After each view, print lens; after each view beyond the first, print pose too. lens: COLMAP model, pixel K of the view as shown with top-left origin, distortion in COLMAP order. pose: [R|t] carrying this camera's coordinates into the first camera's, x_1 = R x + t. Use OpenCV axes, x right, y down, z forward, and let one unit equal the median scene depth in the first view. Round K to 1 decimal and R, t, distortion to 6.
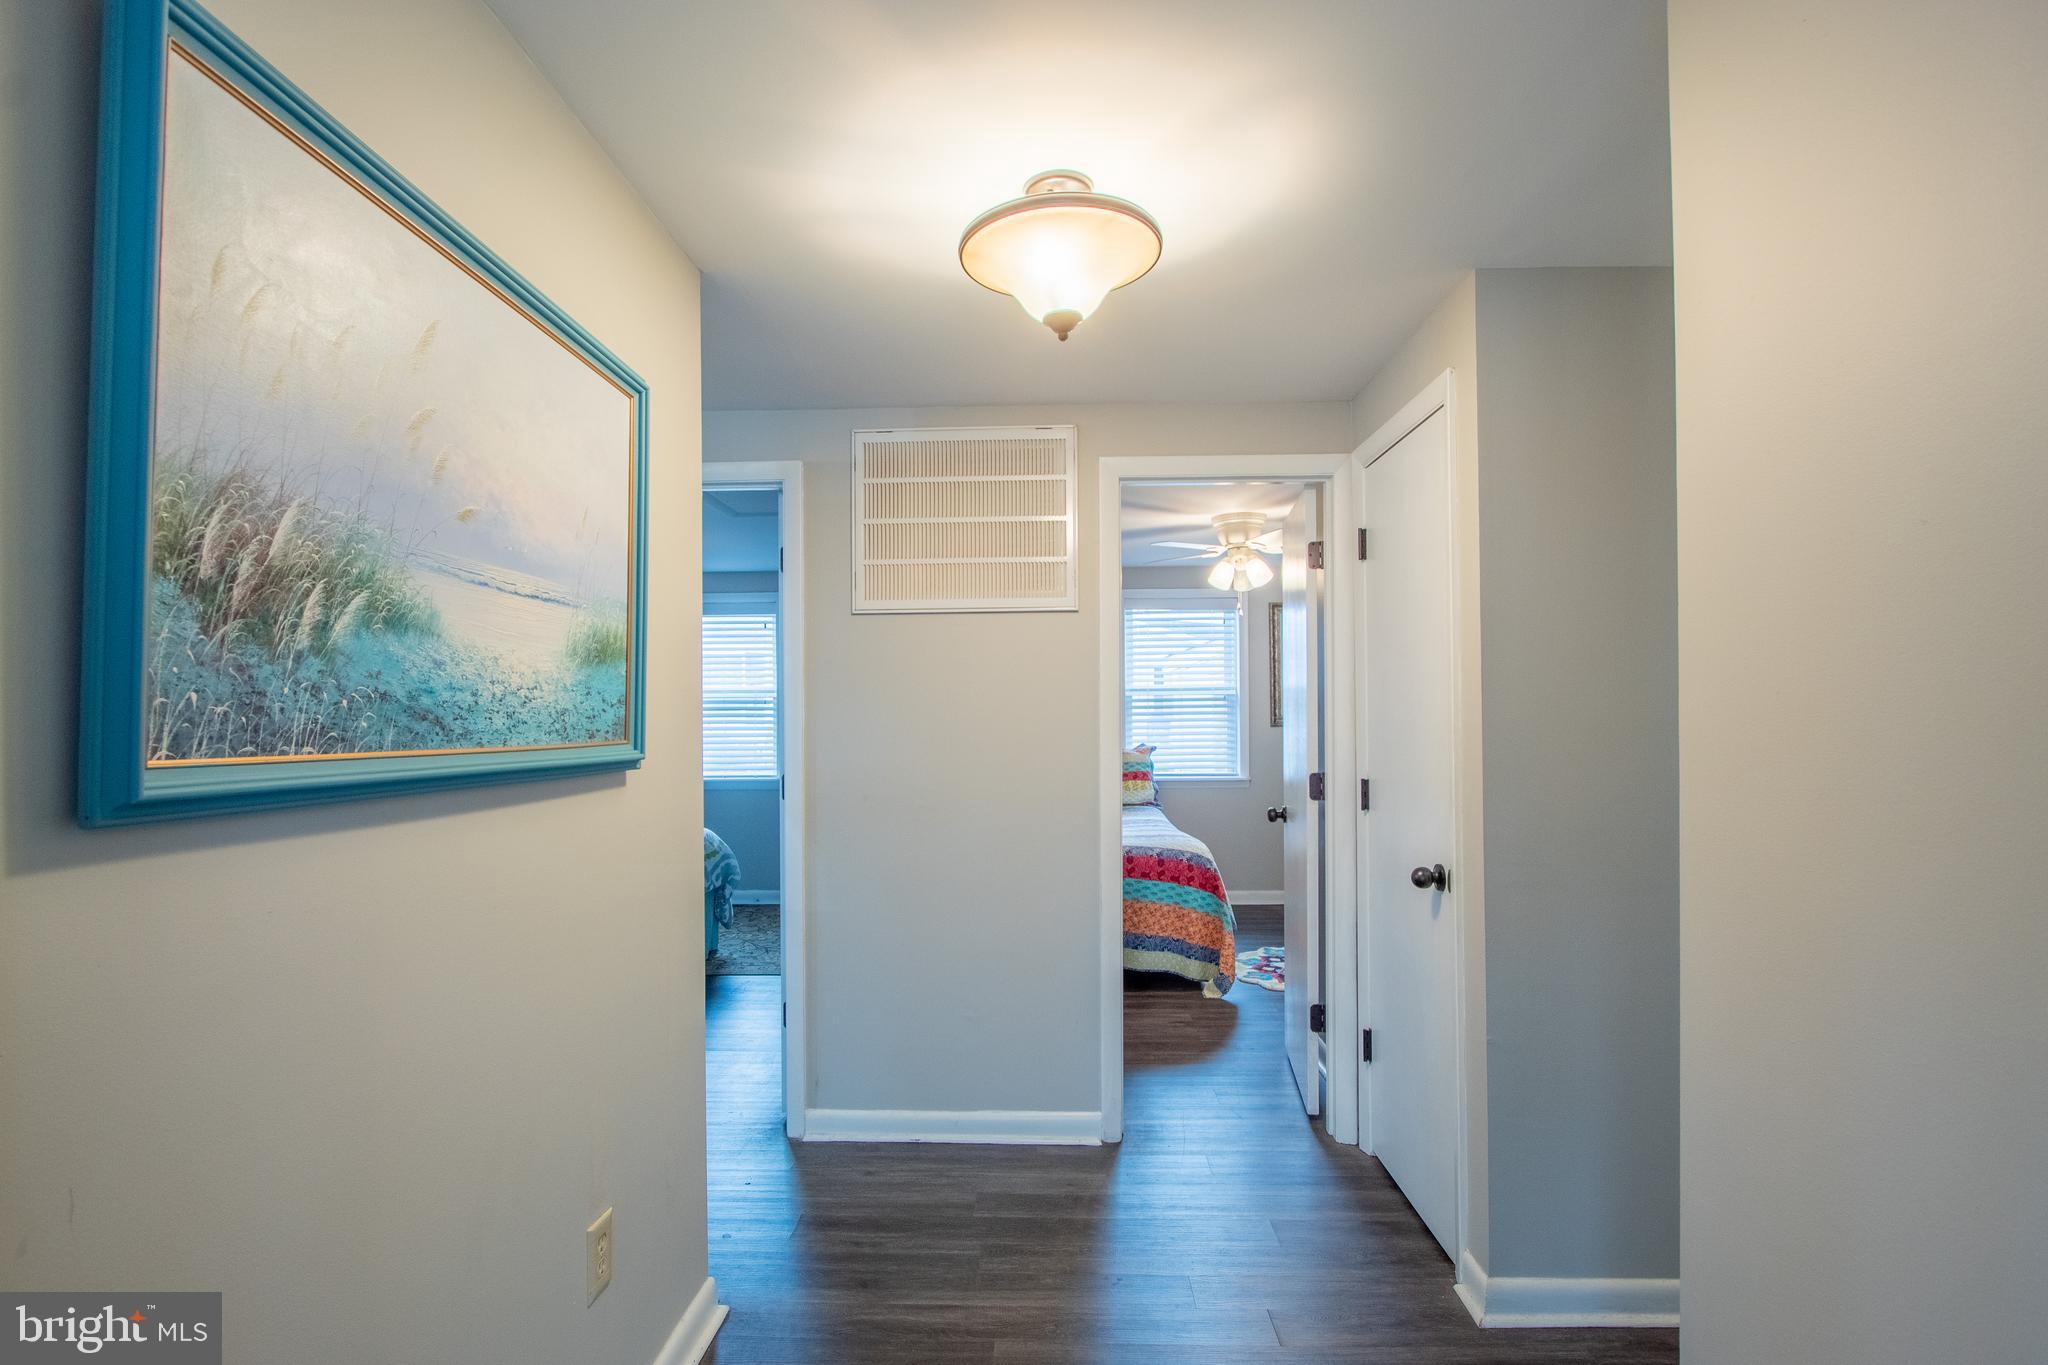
lens RADIAL K [[997.7, 0, 1039.1], [0, 997.7, 709.4], [0, 0, 1]] dist [-0.016139, 0.000846]
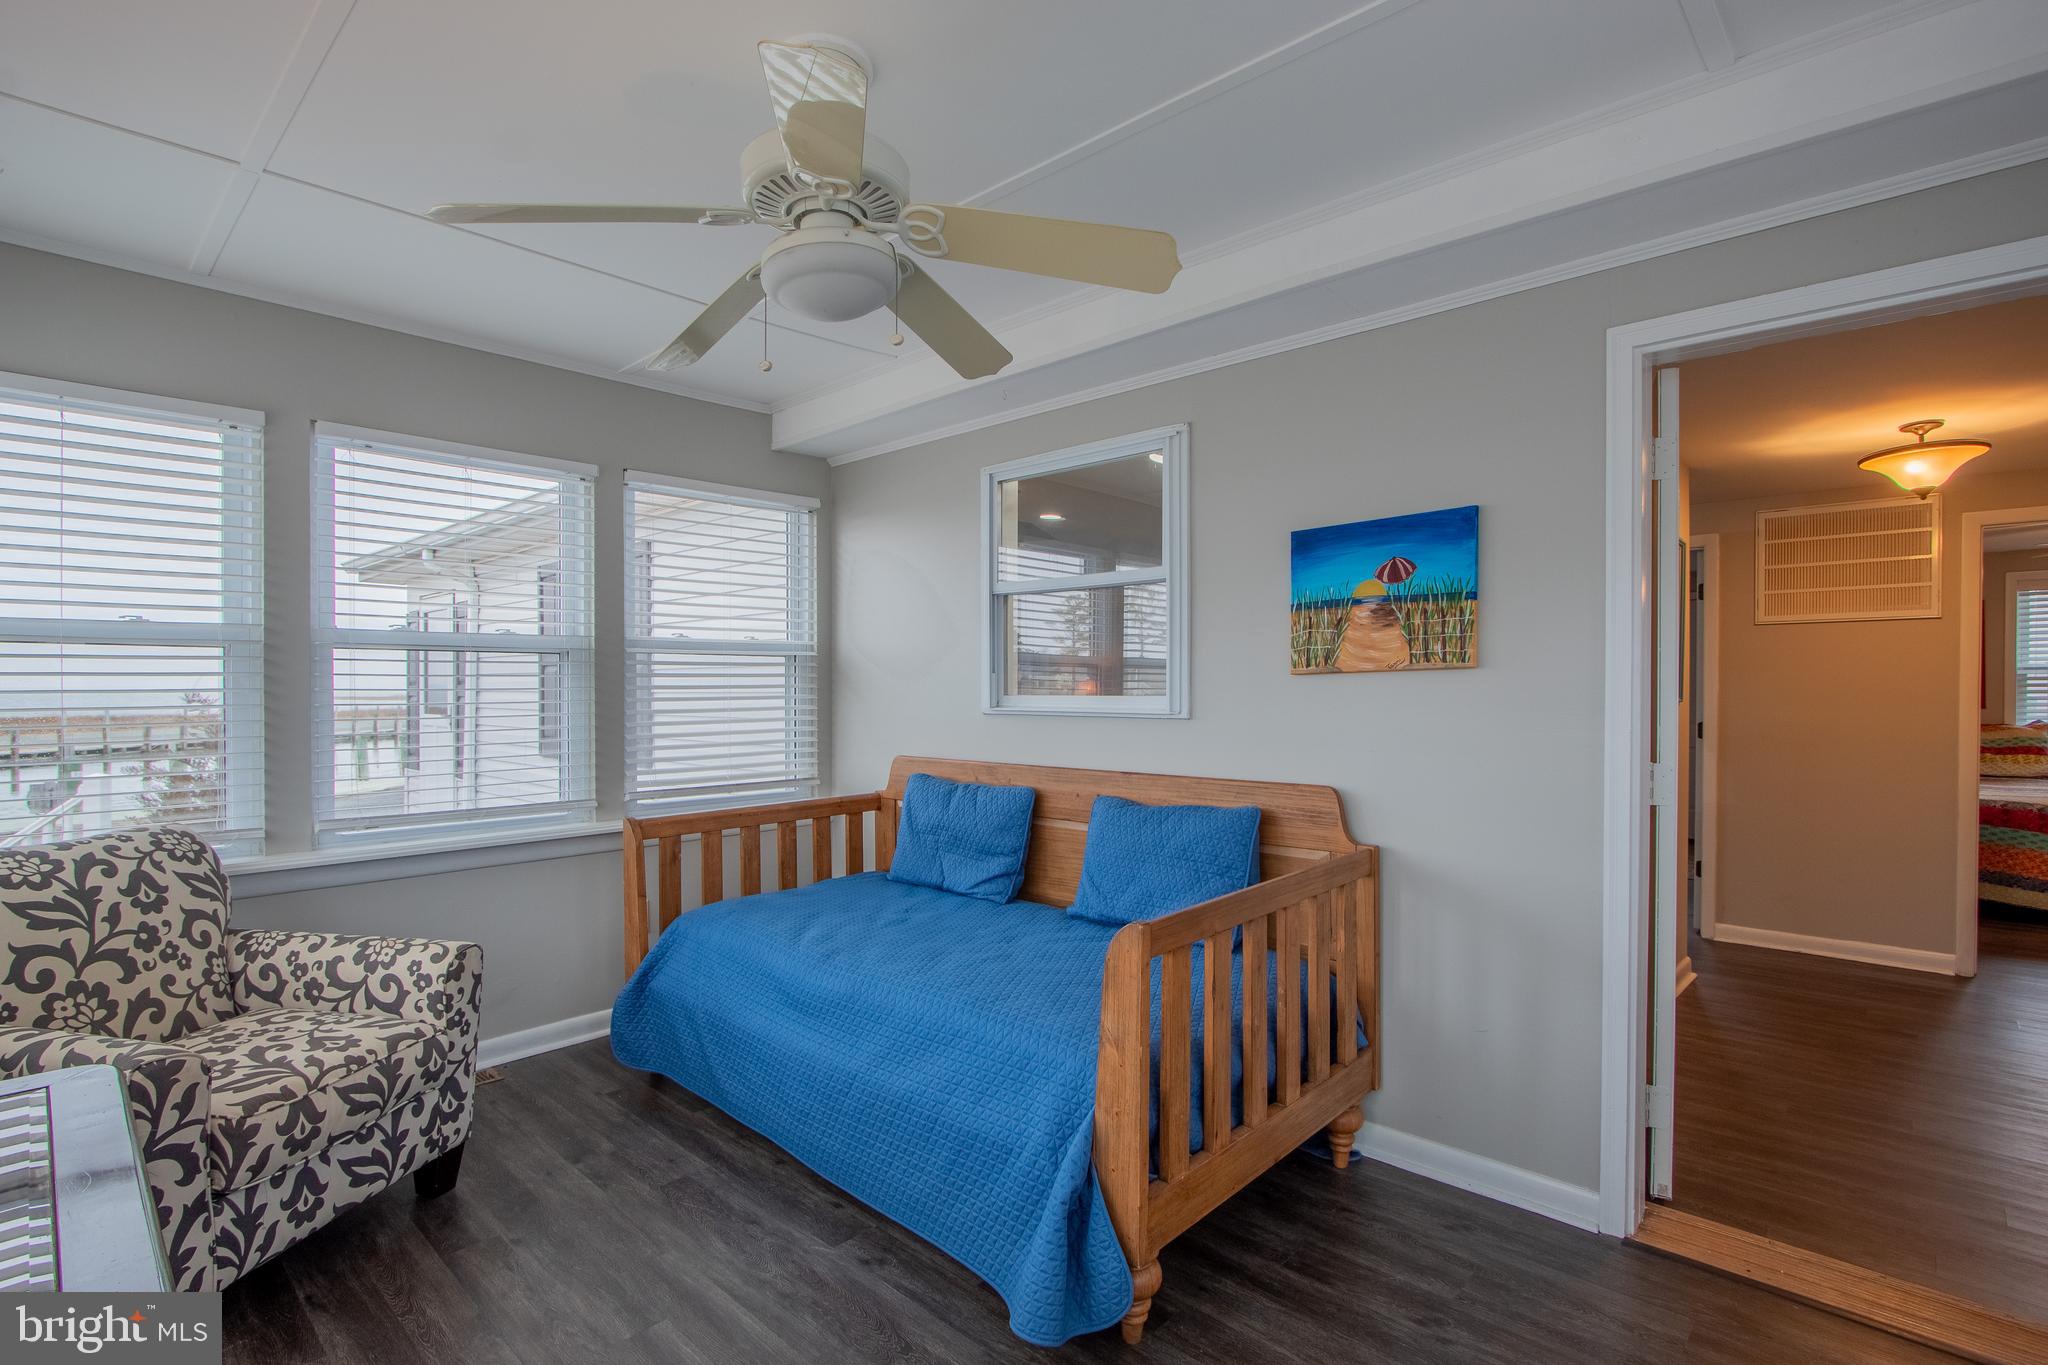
lens RADIAL K [[980.8, 0, 1026.8], [0, 980.8, 699.1], [0, 0, 1]] dist [-0.014322, 0.001140]
pose [[0.739873, 0.014733, -0.672585, 0.003569], [-0.006196, 0.999867, 0.015086, 0.008779], [0.672718, -0.006994, 0.739866, -0.976728]]
